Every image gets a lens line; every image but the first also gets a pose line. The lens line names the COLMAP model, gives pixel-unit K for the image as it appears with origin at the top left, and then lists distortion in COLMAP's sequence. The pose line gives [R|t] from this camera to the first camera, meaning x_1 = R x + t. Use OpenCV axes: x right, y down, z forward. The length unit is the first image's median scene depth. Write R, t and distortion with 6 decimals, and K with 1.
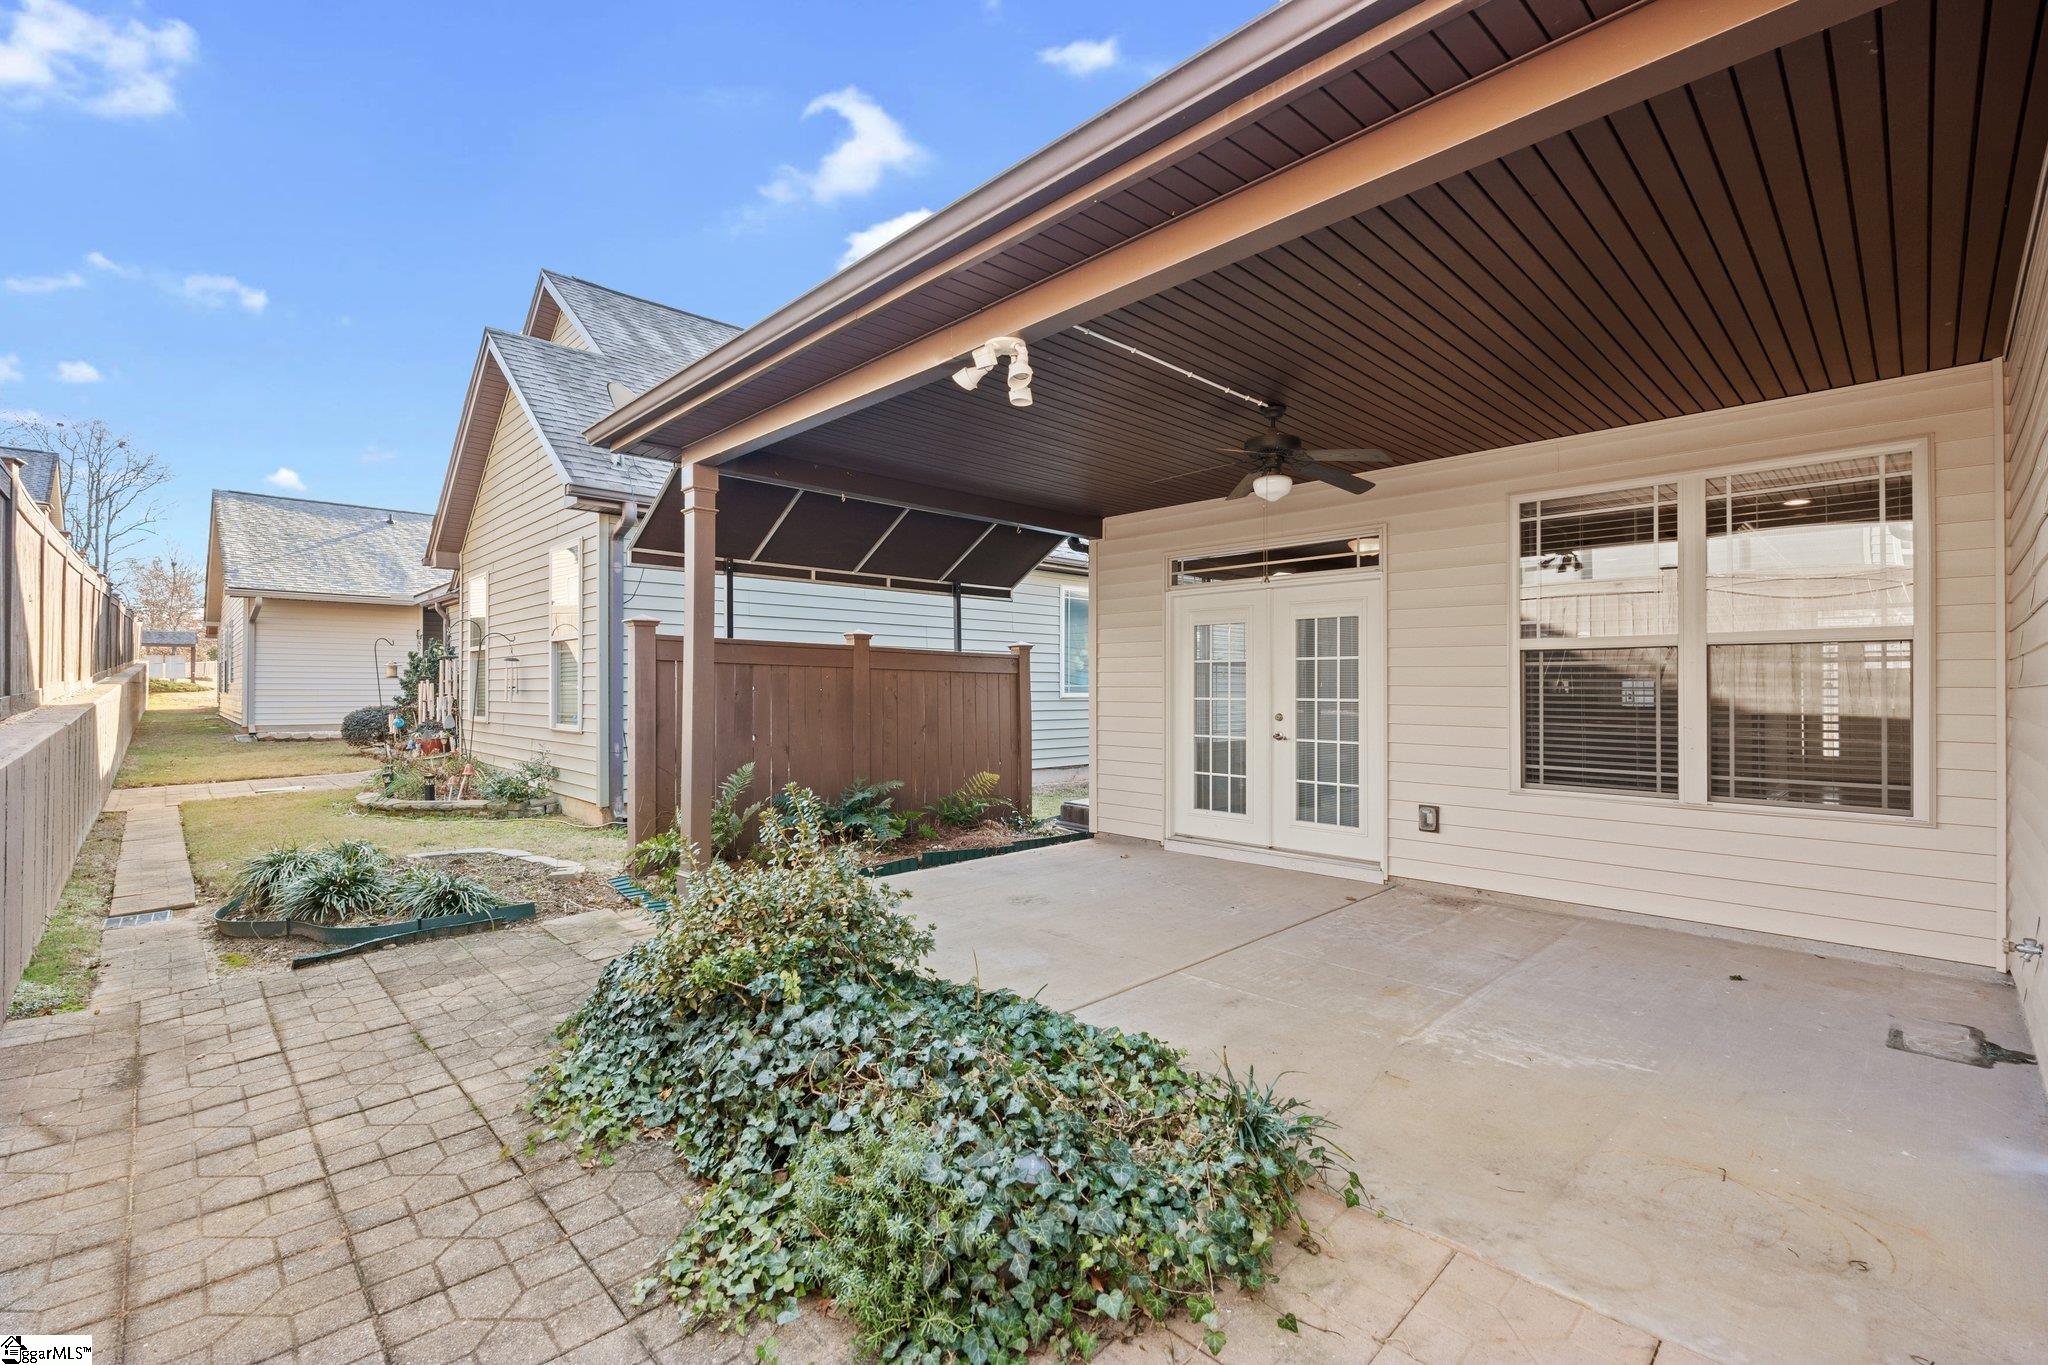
lens RADIAL K [[895.2, 0, 1043.6], [0, 895.2, 680.3], [0, 0, 1]] dist [-0.006484, 0.000370]
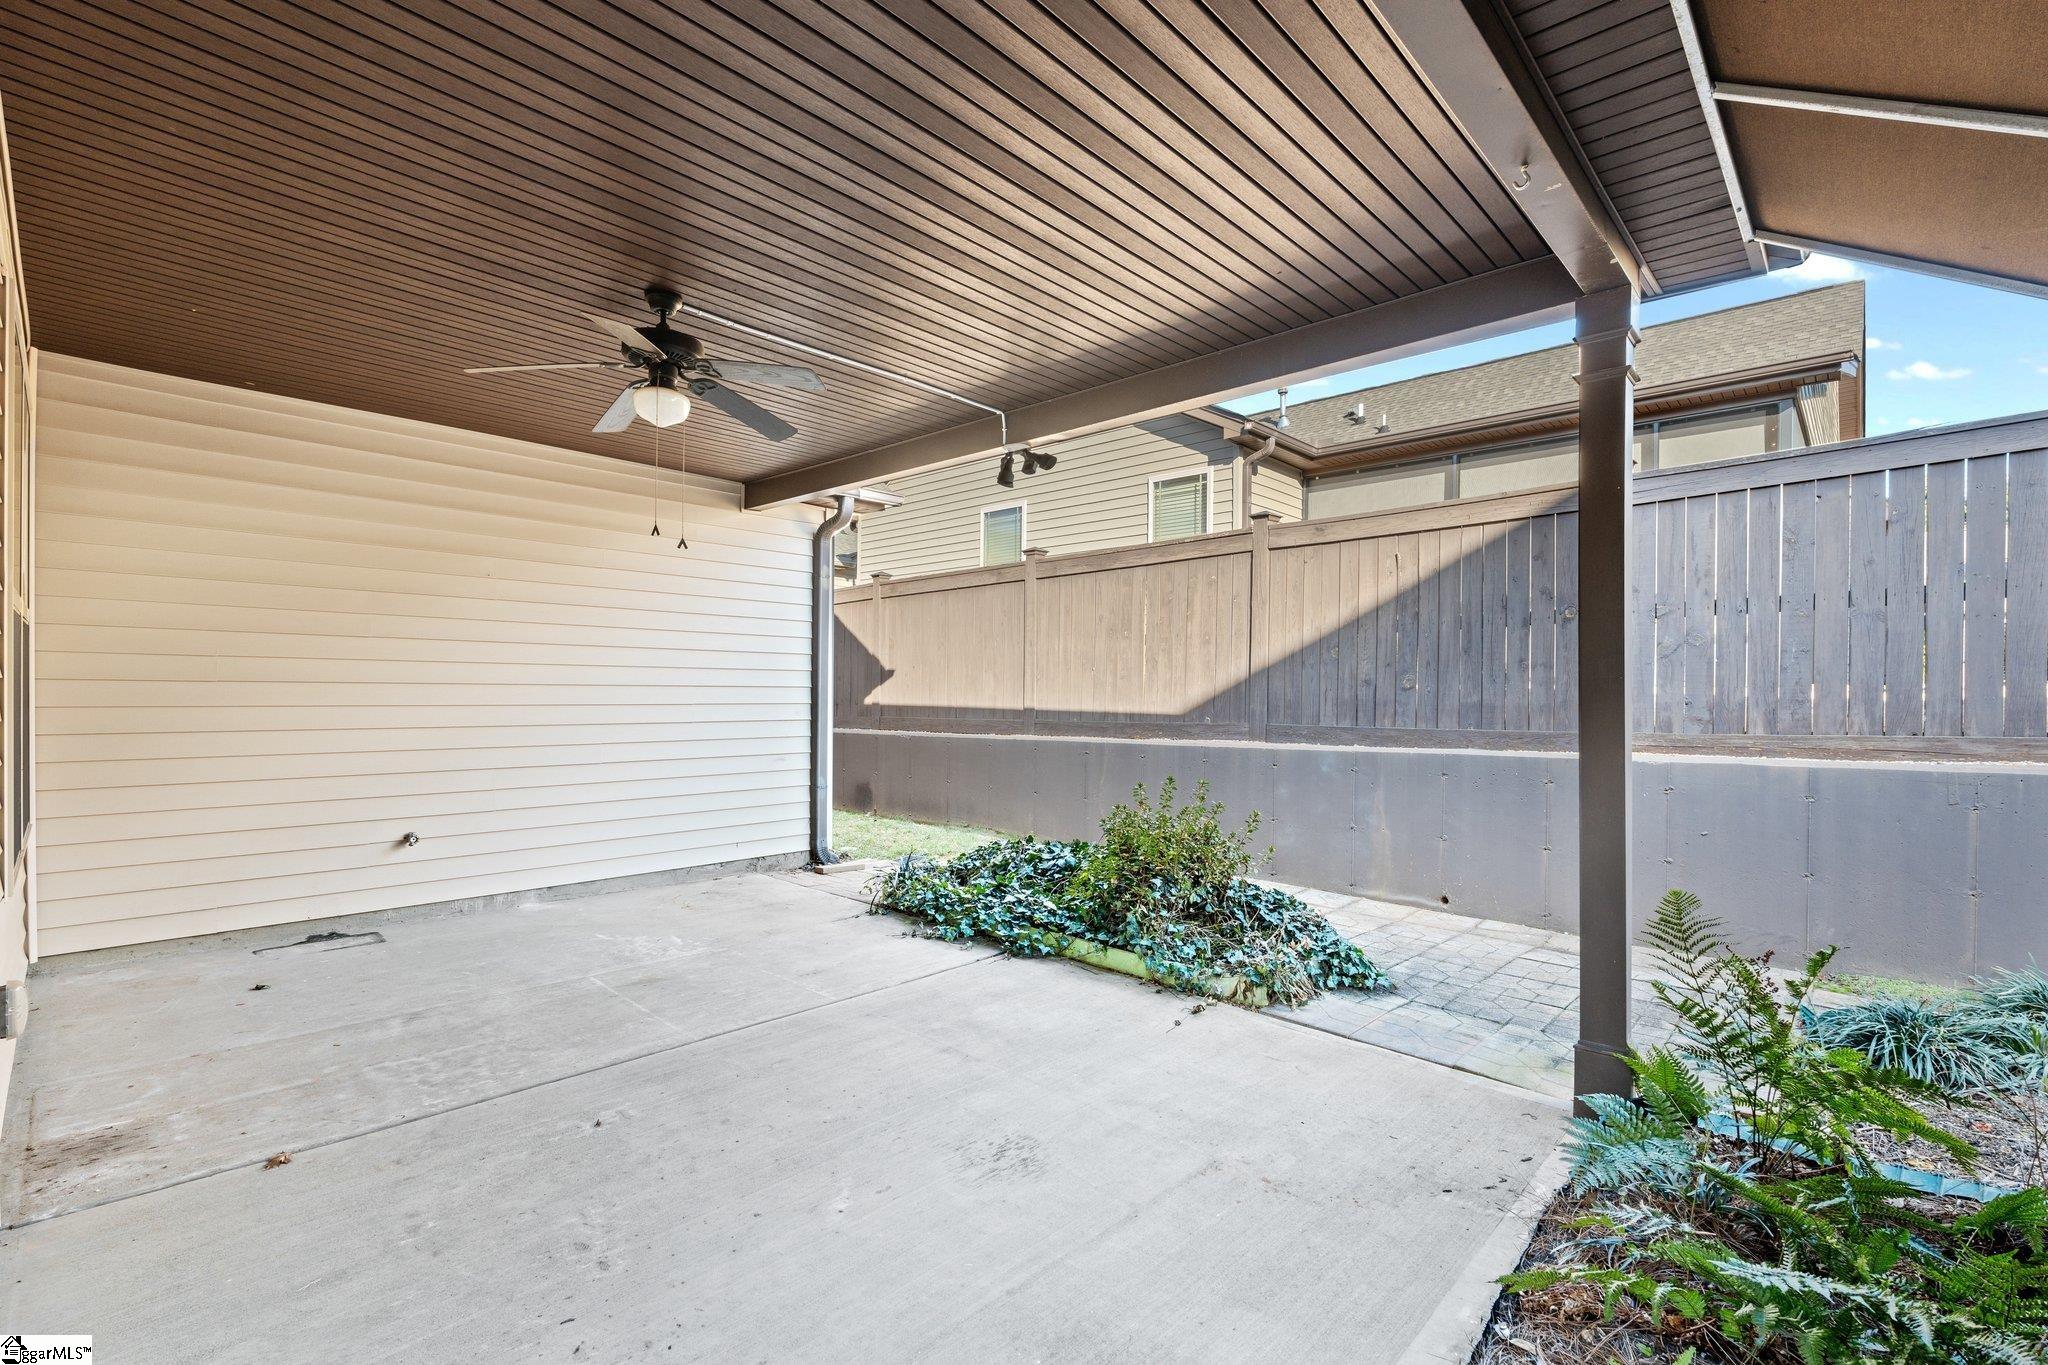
lens RADIAL K [[895.2, 0, 1044.1], [0, 895.2, 691.0], [0, 0, 1]] dist [-0.006484, 0.000370]
pose [[-0.999078, -0.015303, -0.040119, -0.021822], [-0.015003, 0.999857, -0.007787, 0.008347], [0.040232, -0.007178, -0.999165, 1.796572]]
